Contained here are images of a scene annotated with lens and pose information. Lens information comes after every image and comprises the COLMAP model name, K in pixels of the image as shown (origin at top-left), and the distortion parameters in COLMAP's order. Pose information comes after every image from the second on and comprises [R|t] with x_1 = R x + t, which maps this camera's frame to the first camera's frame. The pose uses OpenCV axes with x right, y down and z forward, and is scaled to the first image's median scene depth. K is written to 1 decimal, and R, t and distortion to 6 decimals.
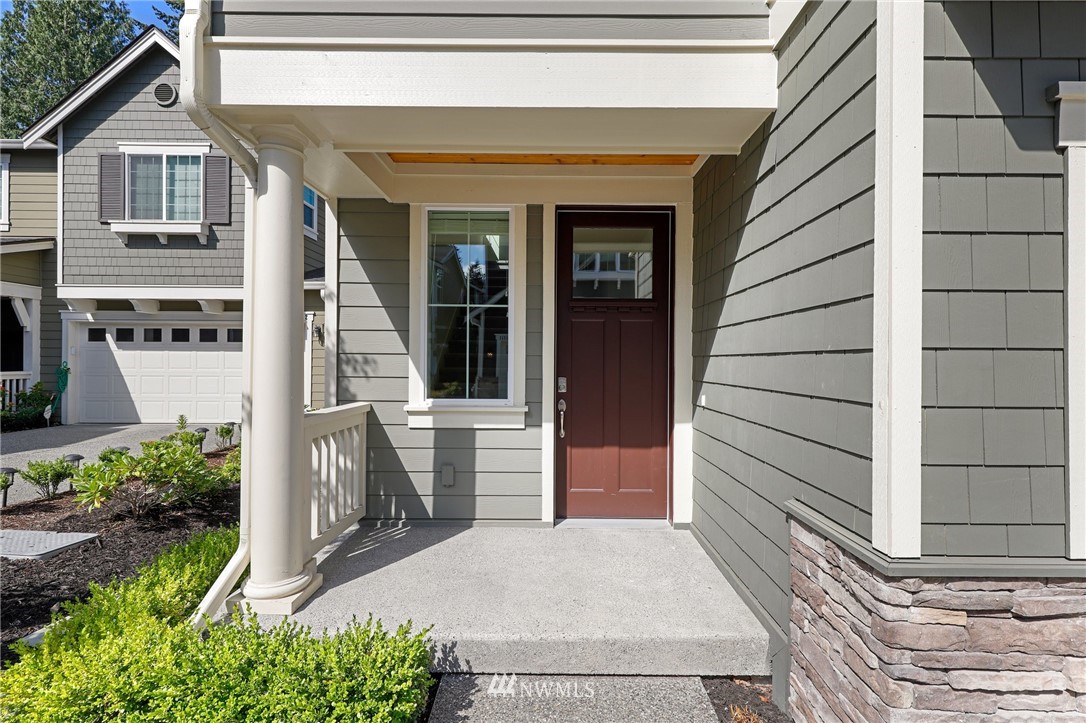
lens RADIAL K [[478.7, 0, 560.4], [0, 478.7, 355.0], [0, 0, 1]] dist [0.004834, 0.000158]
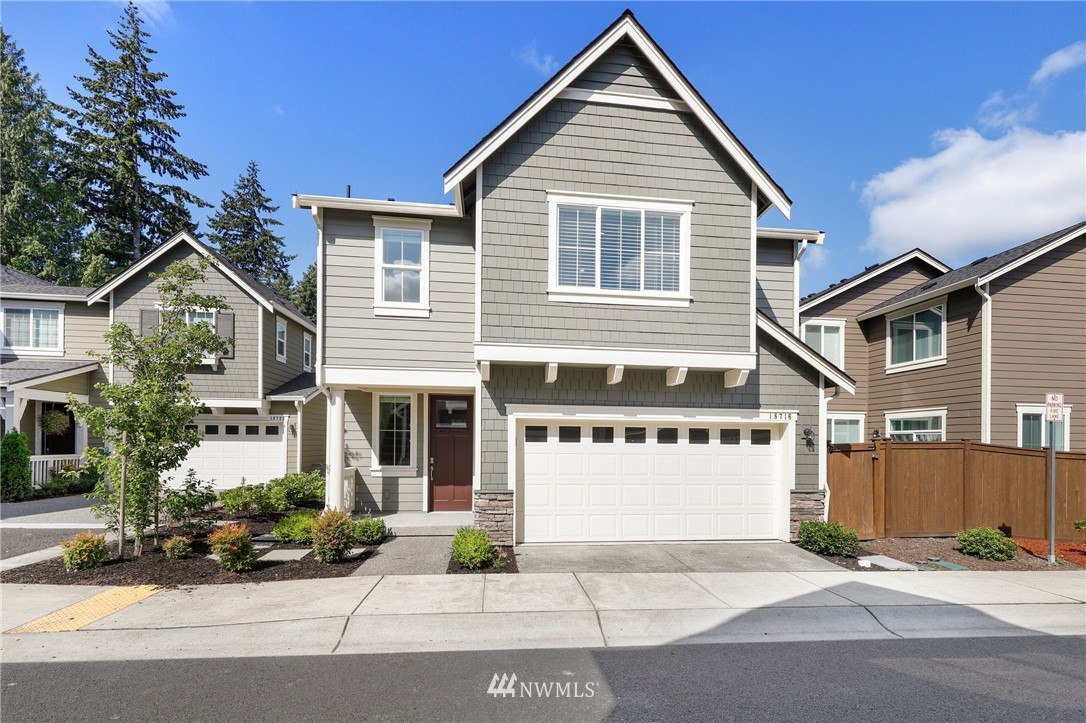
lens RADIAL K [[522.9, 0, 552.2], [0, 522.9, 434.2], [0, 0, 1]] dist [0.009368, 0.000386]
pose [[0.994415, 0.001984, 0.105522, 0.346769], [-0.001973, 0.999998, -0.000210, -0.079524], [-0.105523, 0.000001, 0.994417, -1.860250]]
